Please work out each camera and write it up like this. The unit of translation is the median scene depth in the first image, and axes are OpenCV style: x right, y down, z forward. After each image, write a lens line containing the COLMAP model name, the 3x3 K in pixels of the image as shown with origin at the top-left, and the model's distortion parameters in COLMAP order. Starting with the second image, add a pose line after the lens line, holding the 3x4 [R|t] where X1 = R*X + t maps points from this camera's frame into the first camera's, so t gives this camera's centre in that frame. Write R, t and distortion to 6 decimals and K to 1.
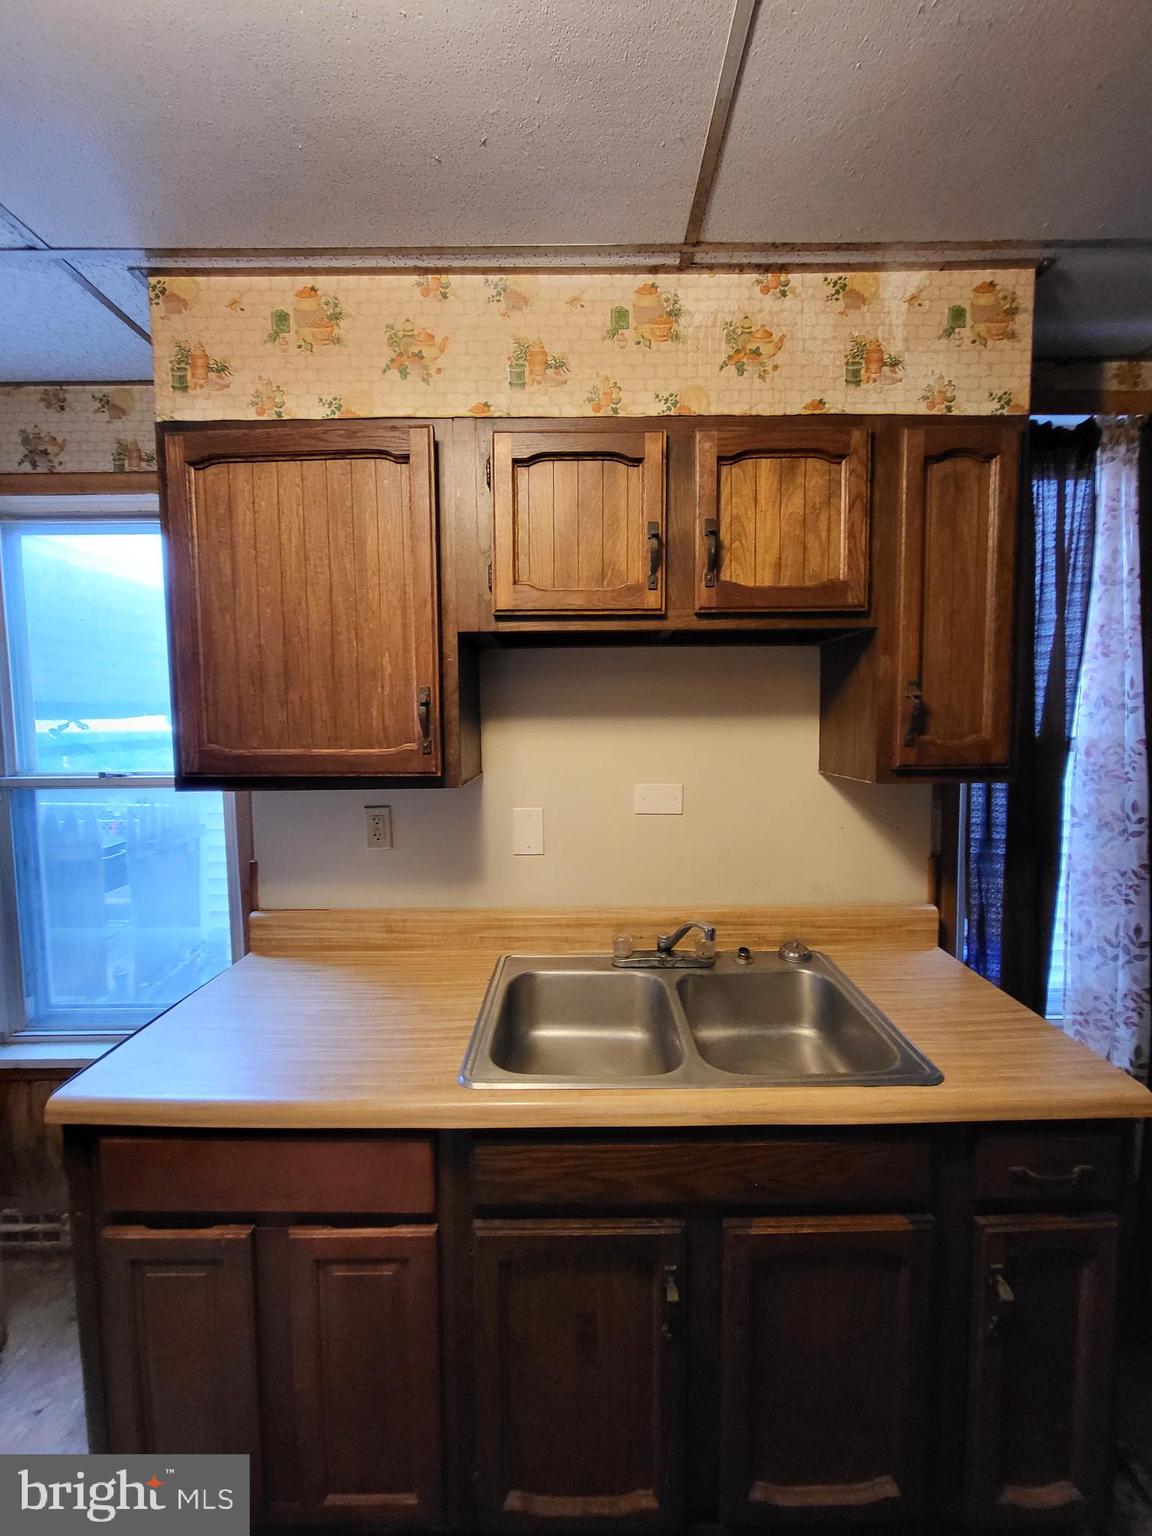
lens RADIAL K [[606.0, 0, 582.4], [0, 606.0, 758.3], [0, 0, 1]] dist [0.000945, -0.000657]
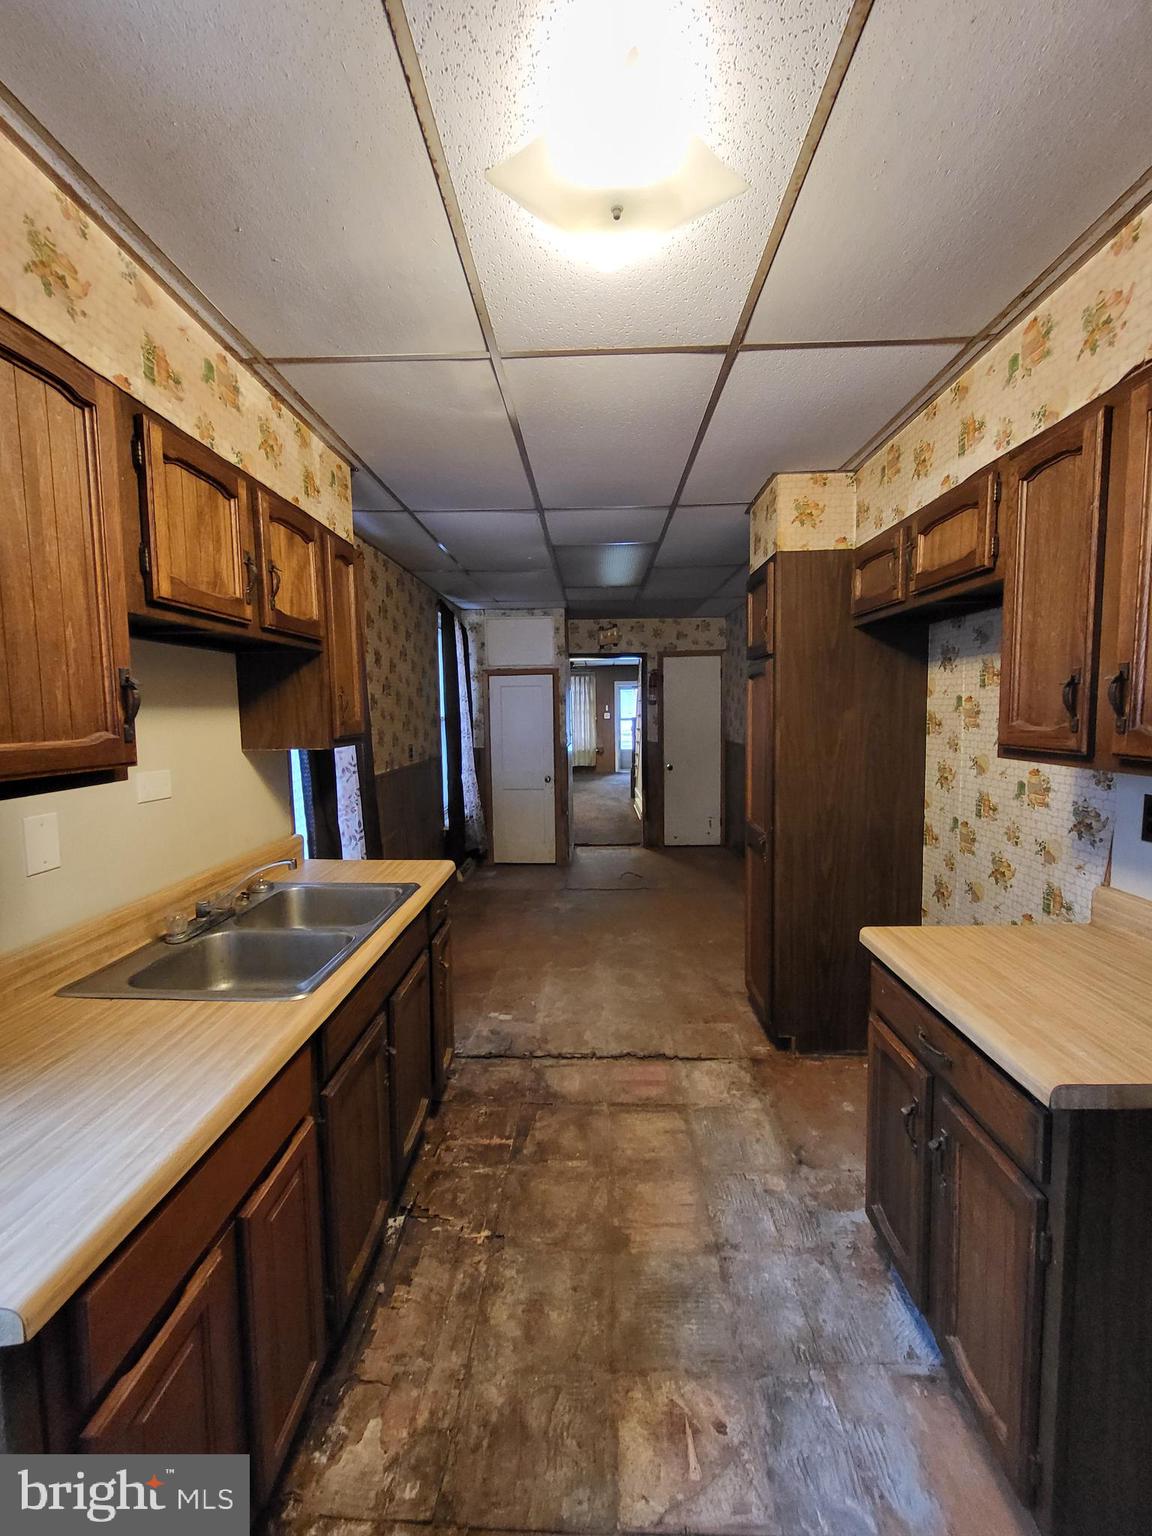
lens RADIAL K [[606.0, 0, 582.4], [0, 606.0, 758.3], [0, 0, 1]] dist [0.000945, -0.000657]
pose [[0.029371, -0.072881, 0.996908, -1.147638], [0.083305, 0.994047, 0.070218, 0.009785], [-0.996091, 0.080985, 0.035267, 0.288865]]
